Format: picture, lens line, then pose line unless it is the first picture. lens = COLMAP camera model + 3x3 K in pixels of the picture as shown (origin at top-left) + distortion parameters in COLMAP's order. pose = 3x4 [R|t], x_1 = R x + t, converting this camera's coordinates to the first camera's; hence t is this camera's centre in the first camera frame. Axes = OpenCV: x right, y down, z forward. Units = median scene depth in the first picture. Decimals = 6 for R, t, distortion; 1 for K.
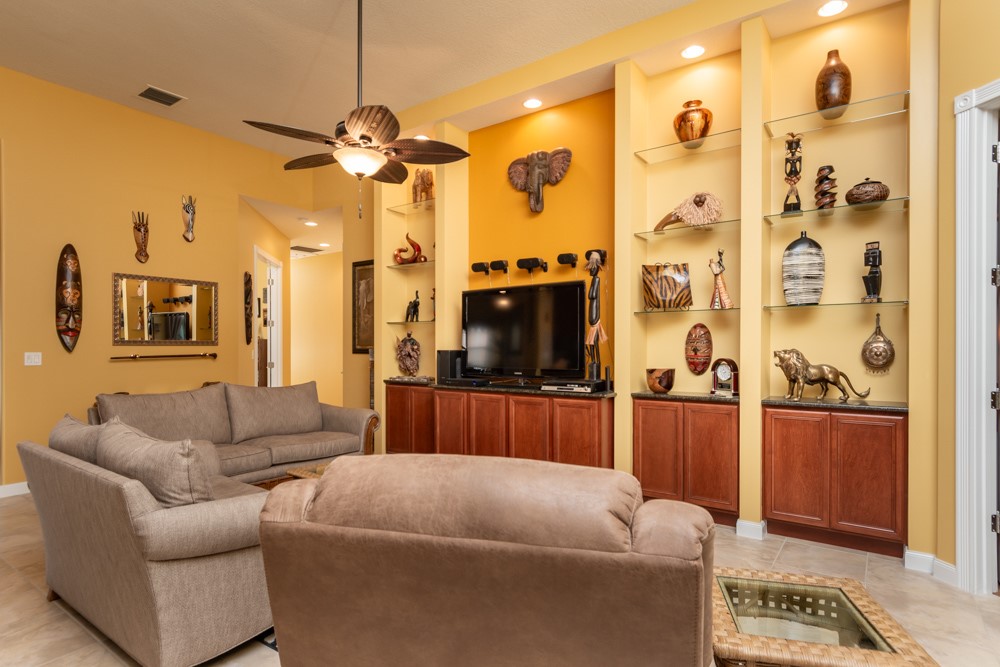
lens RADIAL K [[538.8, 0, 488.1], [0, 538.8, 339.5], [0, 0, 1]] dist [-0.001046, -0.002311]
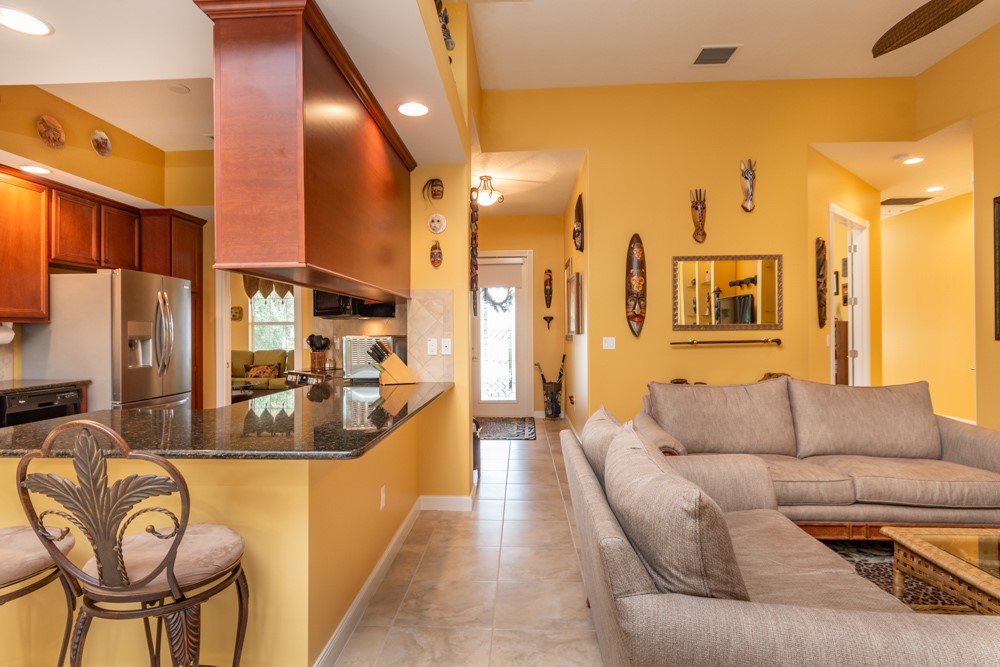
lens RADIAL K [[538.8, 0, 488.1], [0, 538.8, 339.5], [0, 0, 1]] dist [-0.001046, -0.002311]
pose [[0.557705, 0.005940, -0.830018, -0.063654], [0.017704, 0.999662, 0.019049, 0.002503], [0.829851, -0.025319, 0.557411, 0.157906]]
